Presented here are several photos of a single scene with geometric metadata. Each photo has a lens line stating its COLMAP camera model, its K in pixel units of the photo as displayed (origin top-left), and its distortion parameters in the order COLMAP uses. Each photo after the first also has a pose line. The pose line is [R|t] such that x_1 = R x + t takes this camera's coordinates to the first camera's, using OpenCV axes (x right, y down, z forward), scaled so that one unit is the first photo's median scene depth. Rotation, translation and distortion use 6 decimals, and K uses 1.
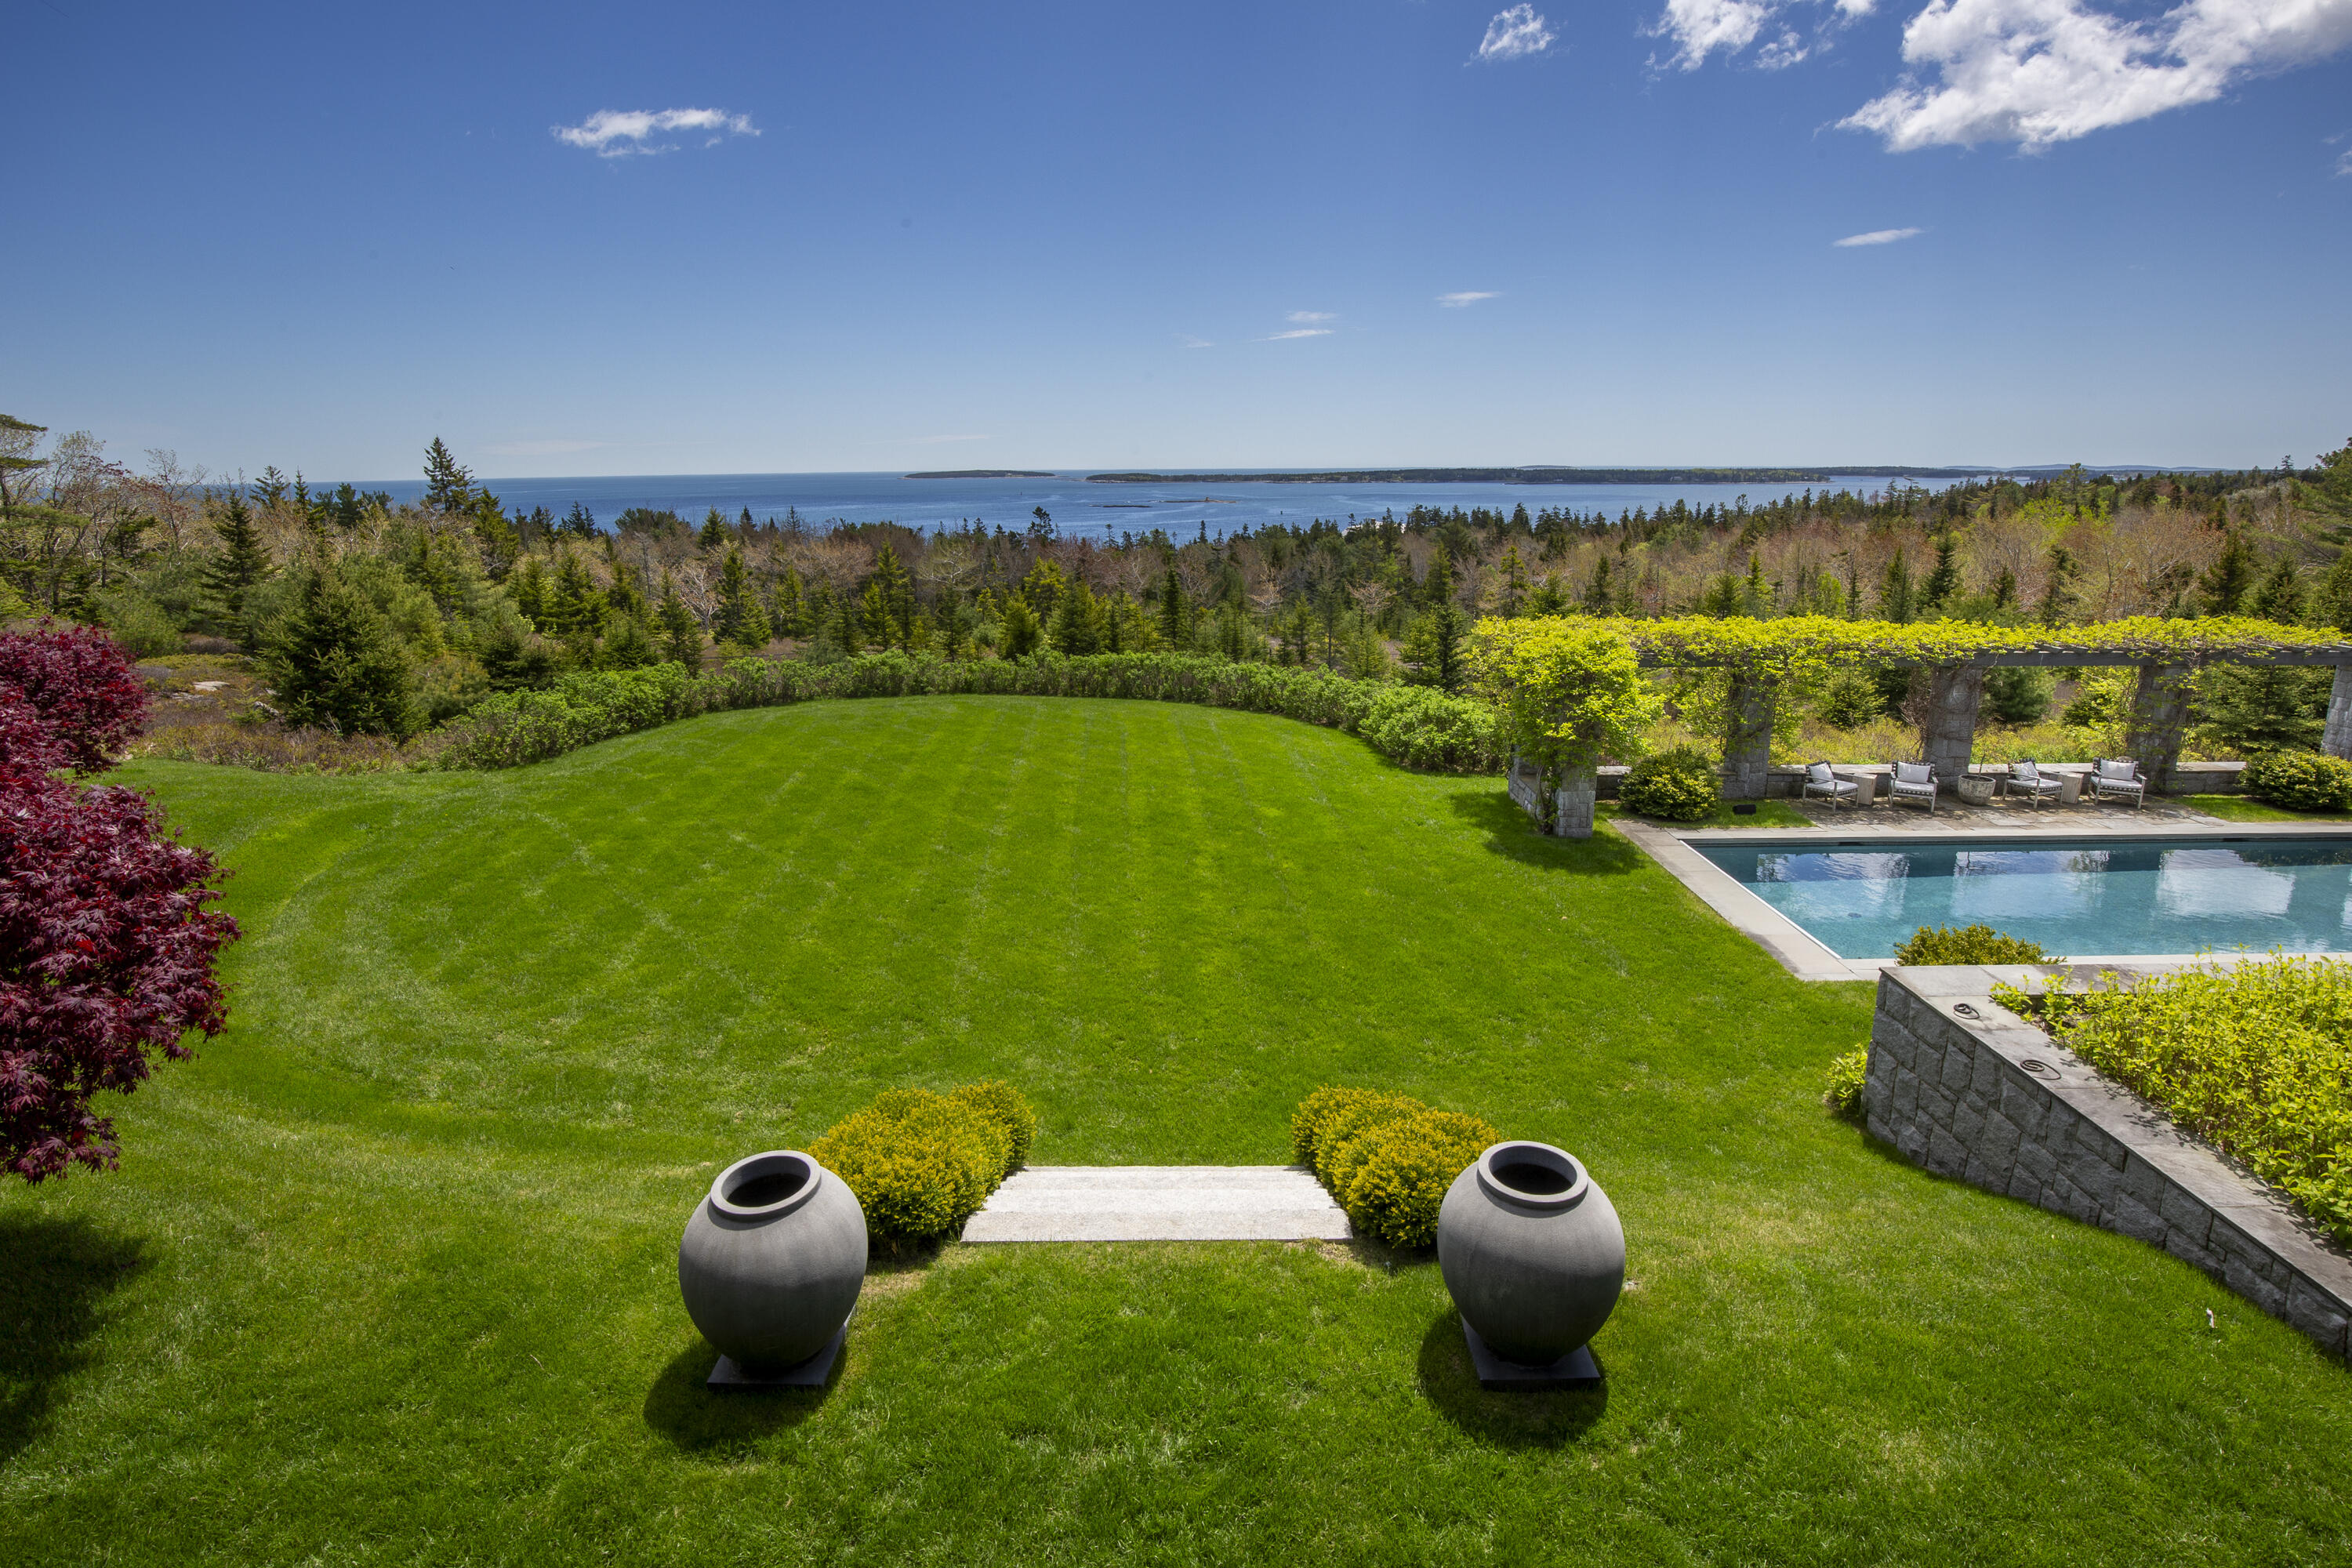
lens RADIAL K [[1129.2, 0, 1176.0], [0, 1129.2, 784.0], [0, 0, 1]] dist [-0.020351, 0.000235]
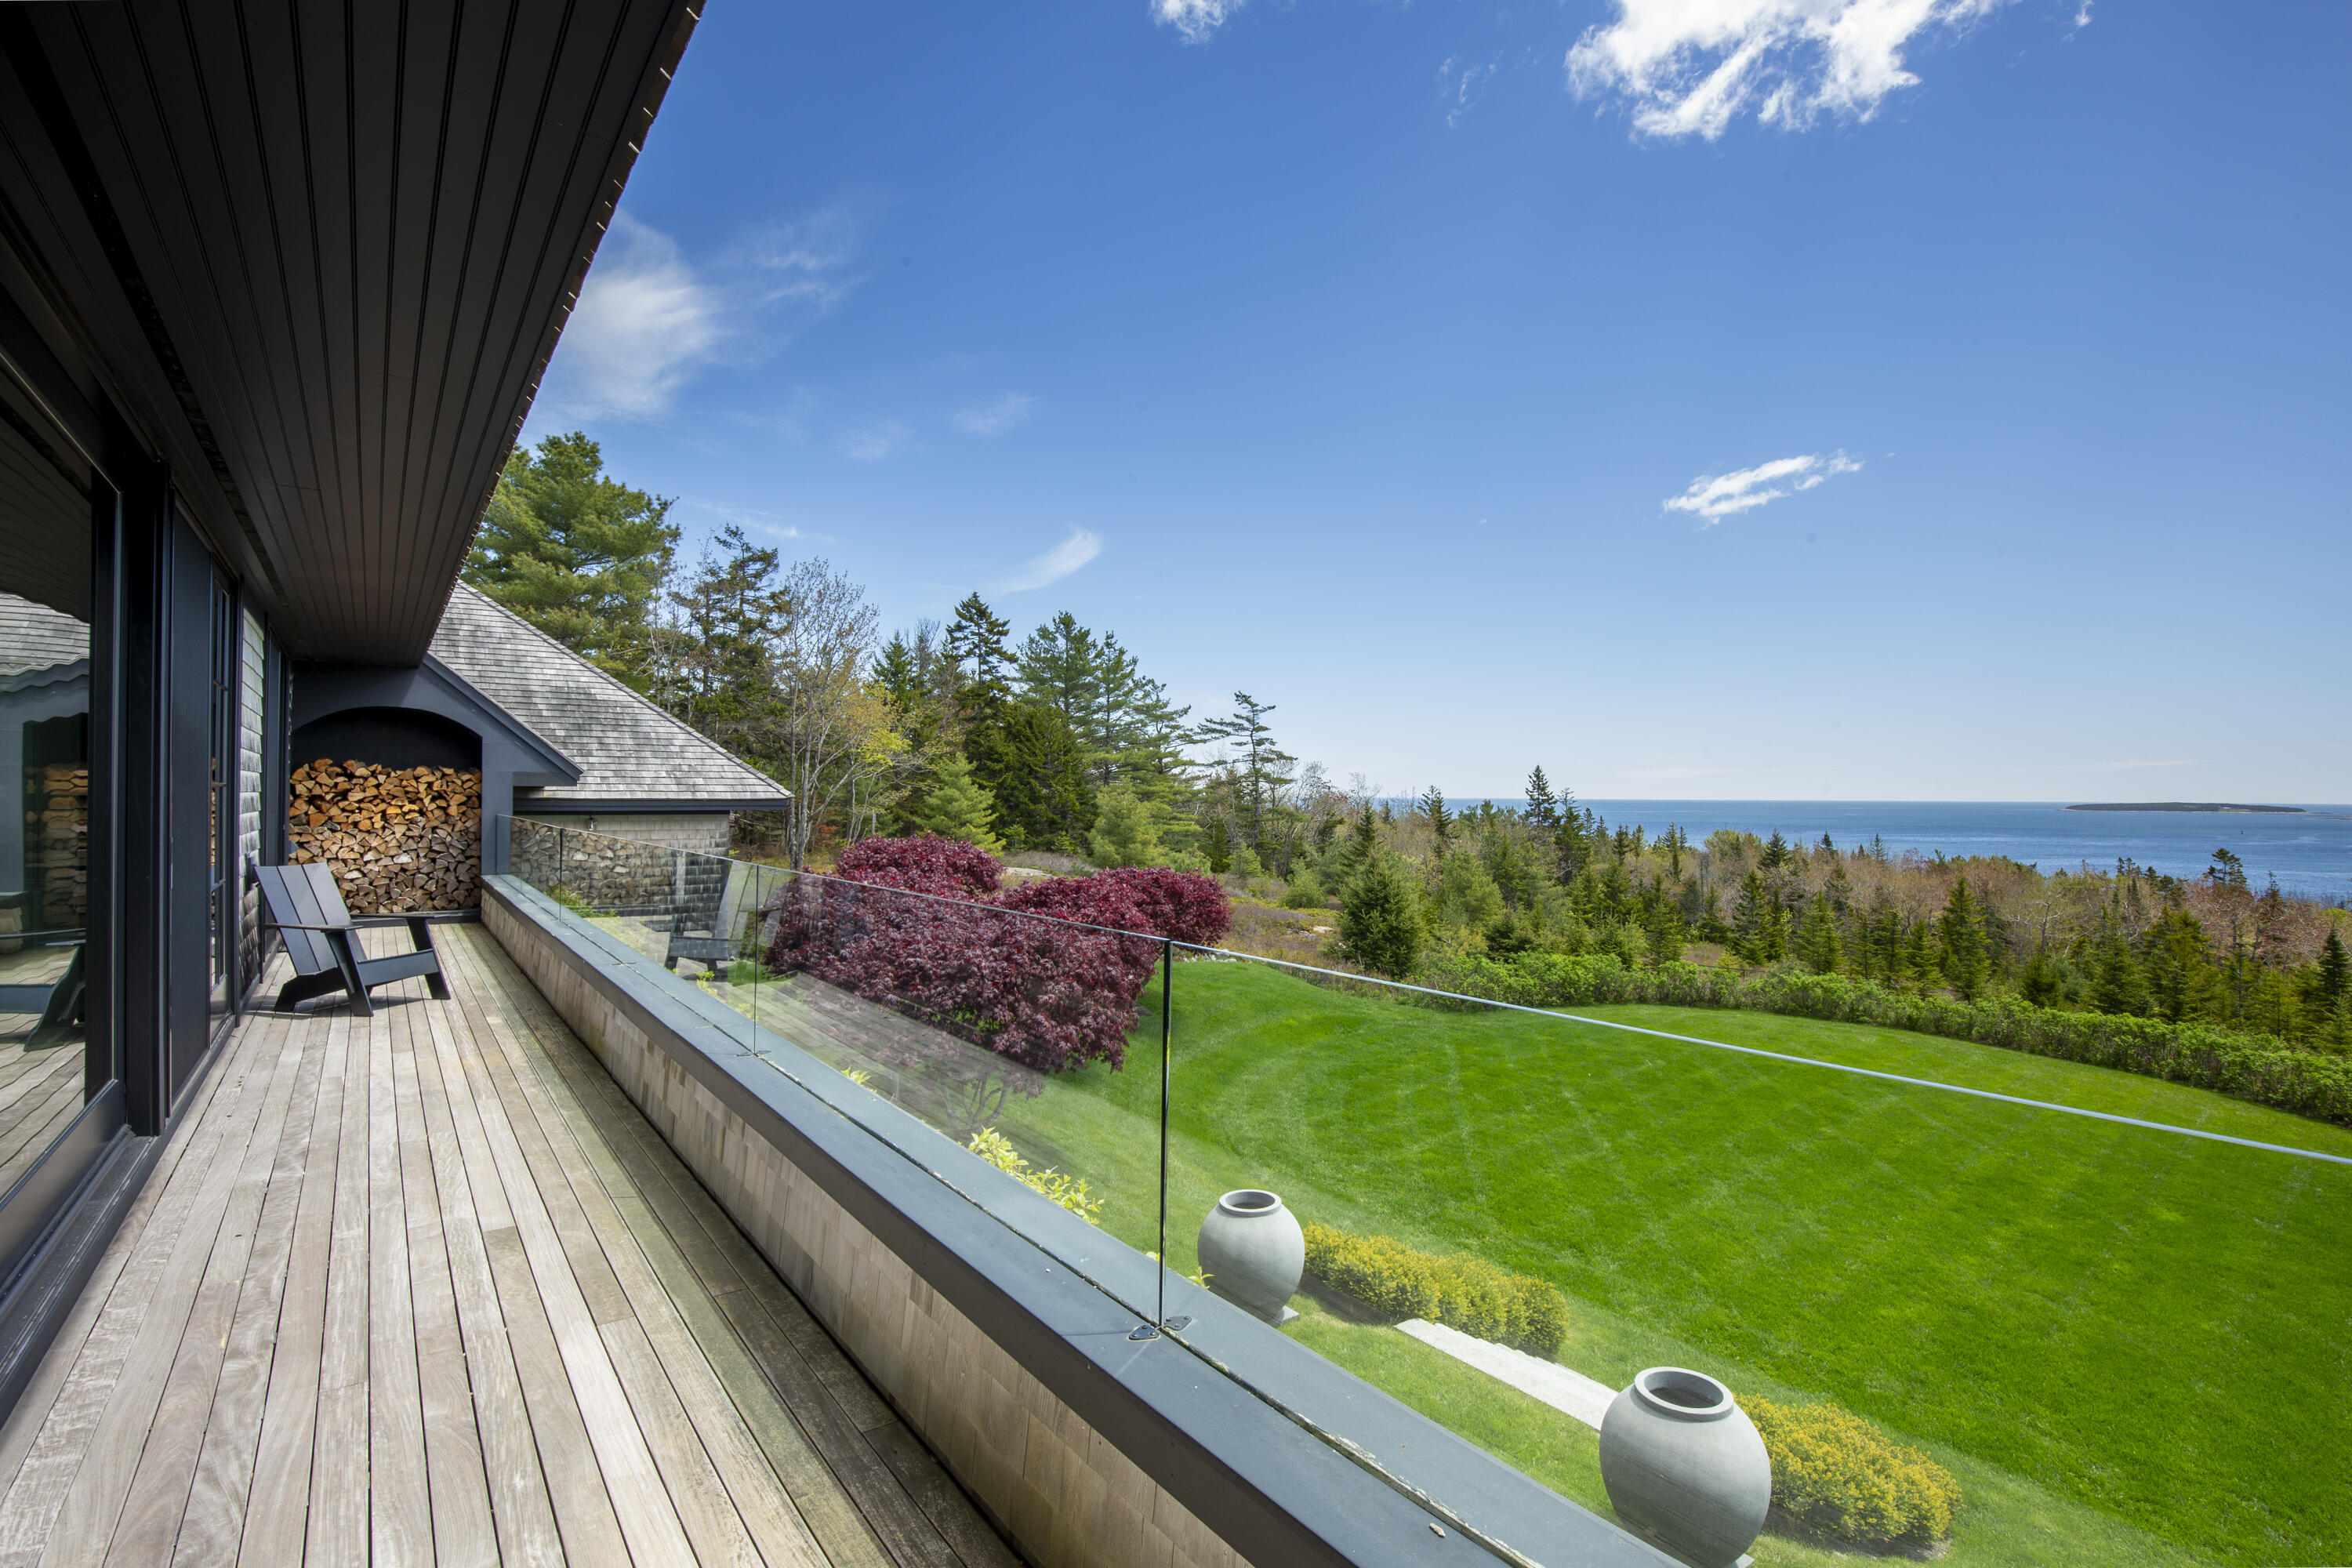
lens RADIAL K [[1083.1, 0, 1176.0], [0, 1083.1, 784.0], [0, 0, 1]] dist [-0.000184, 0.000076]
pose [[0.614477, 0.005766, -0.788914, 0.142972], [-0.225274, 0.959623, -0.168450, 0.010750], [0.756089, 0.281231, 0.590965, -0.036075]]
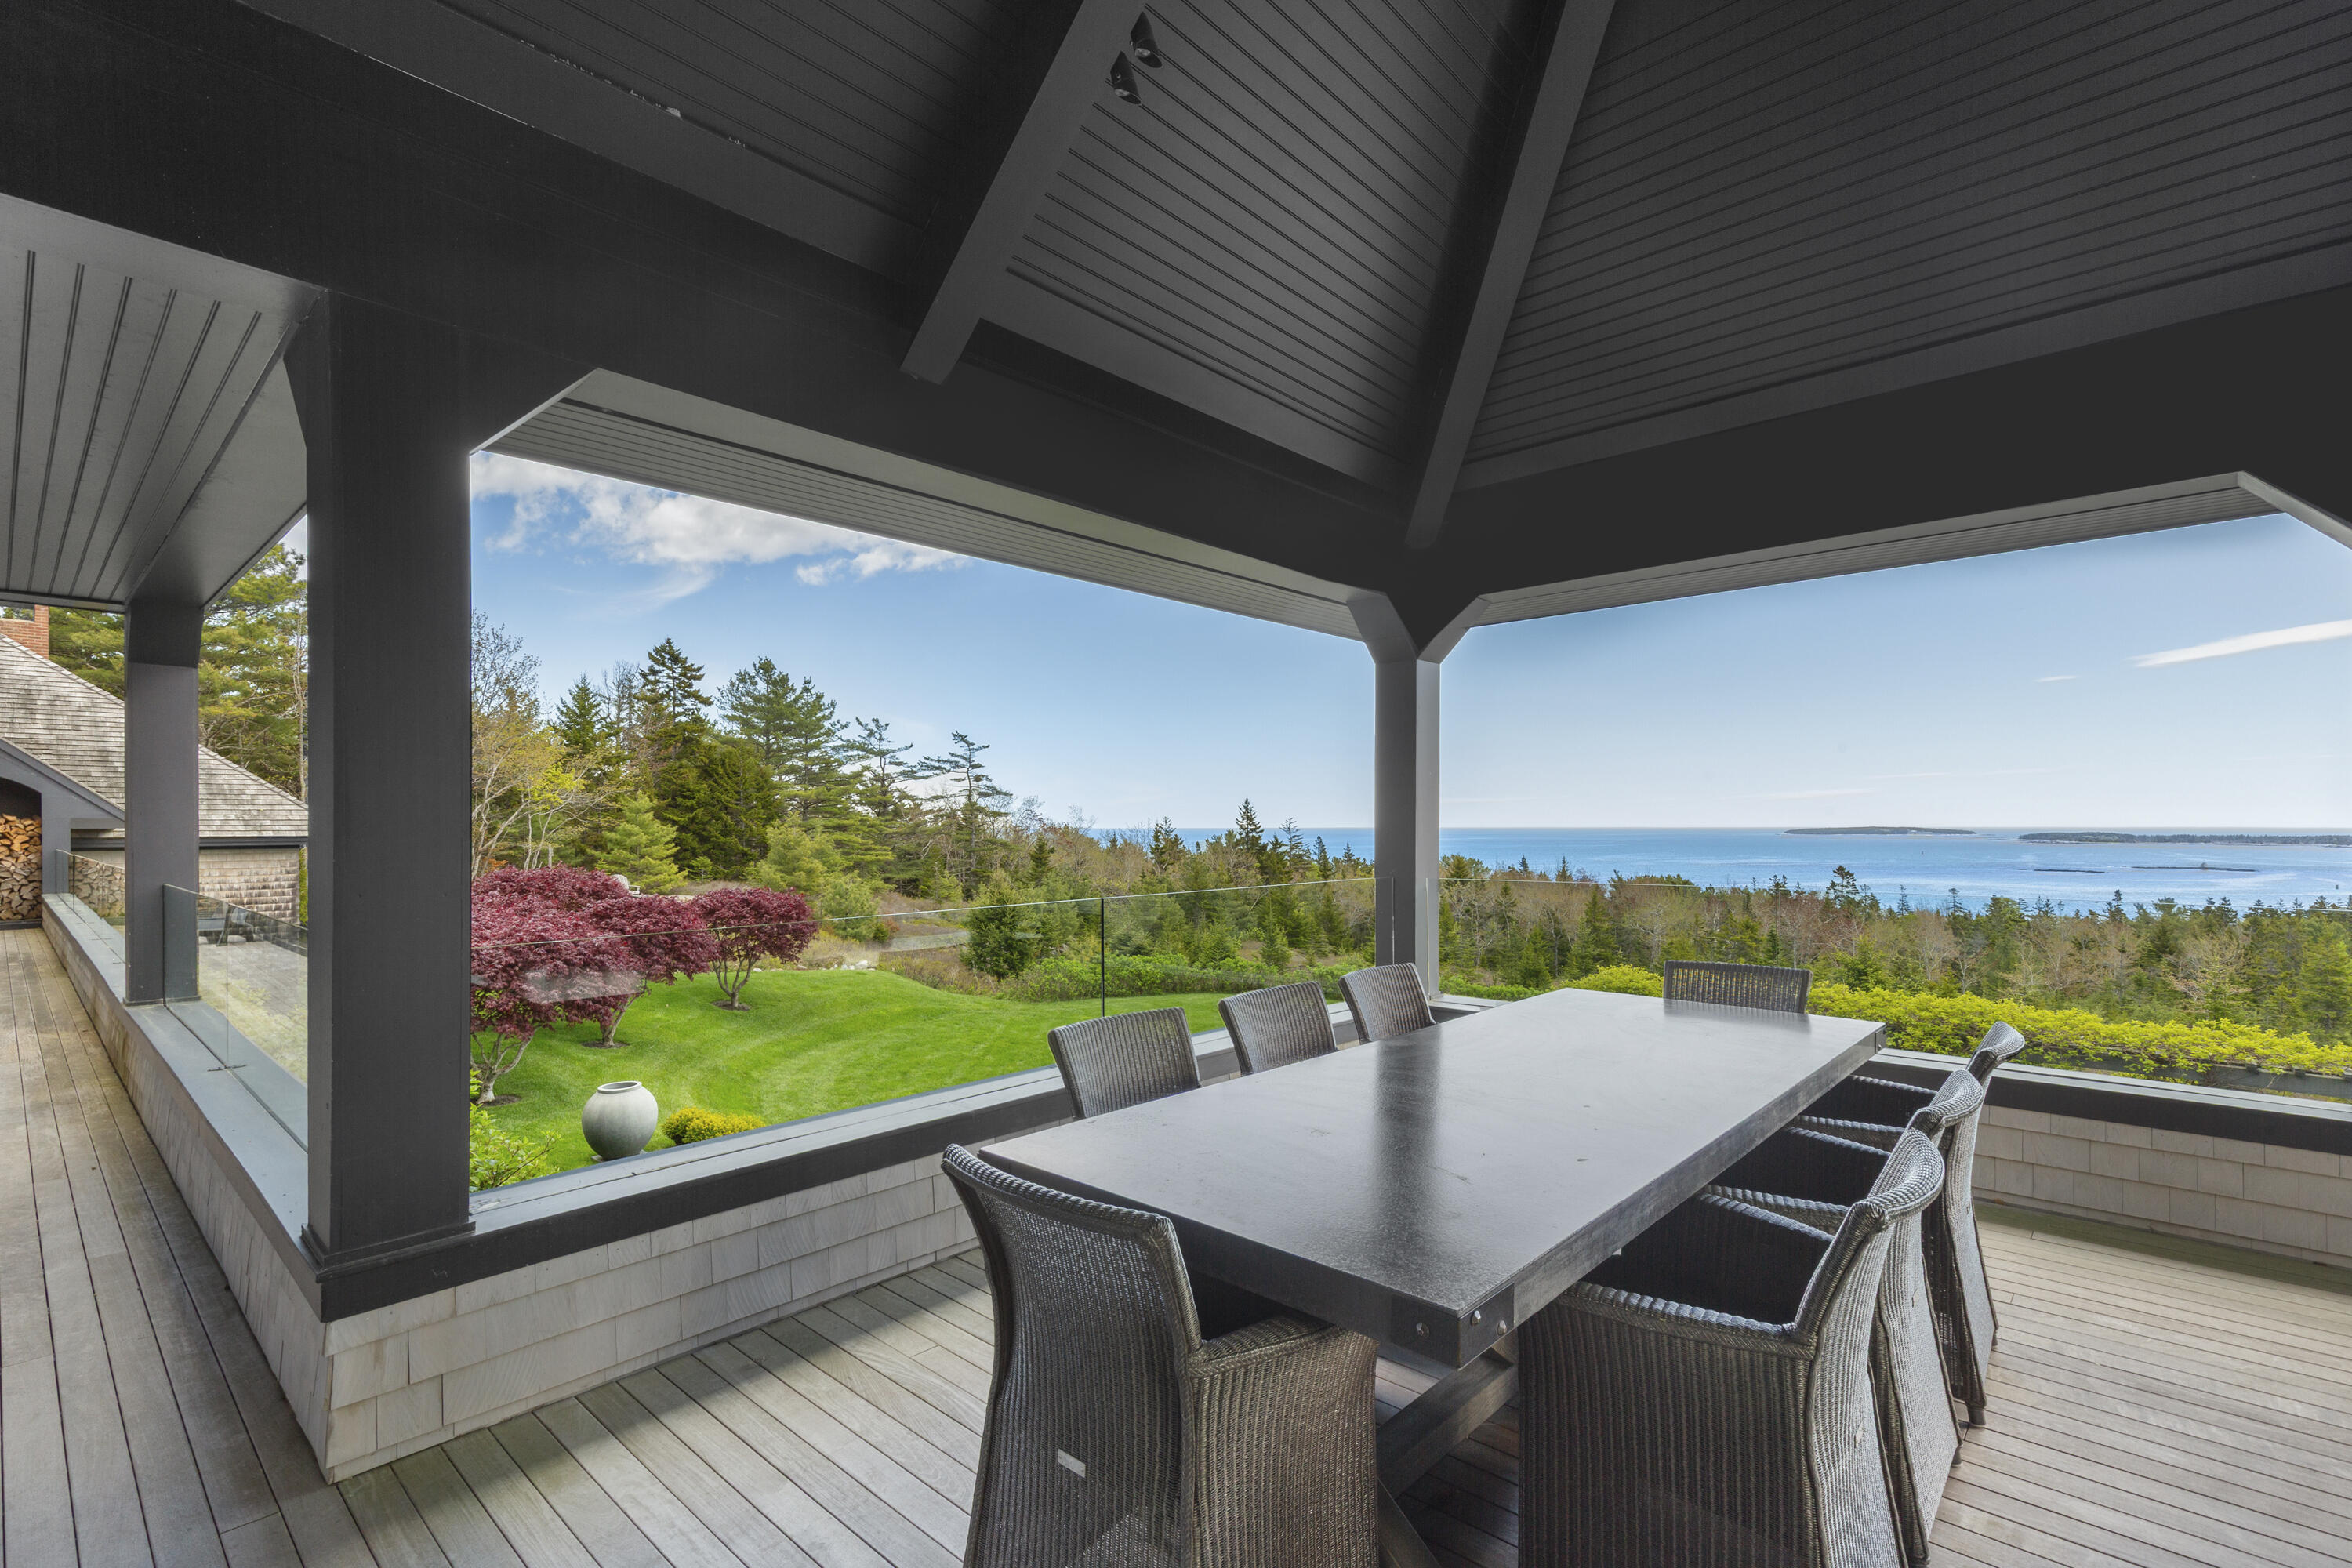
lens RADIAL K [[1069.3, 0, 1165.9], [0, 1069.3, 836.1], [0, 0, 1]] dist [0.017315, 0.000077]
pose [[0.744354, 0.015434, -0.667607, 0.518807], [-0.187053, 0.964530, -0.186258, -0.000274], [0.641053, 0.263520, 0.720839, -0.022528]]
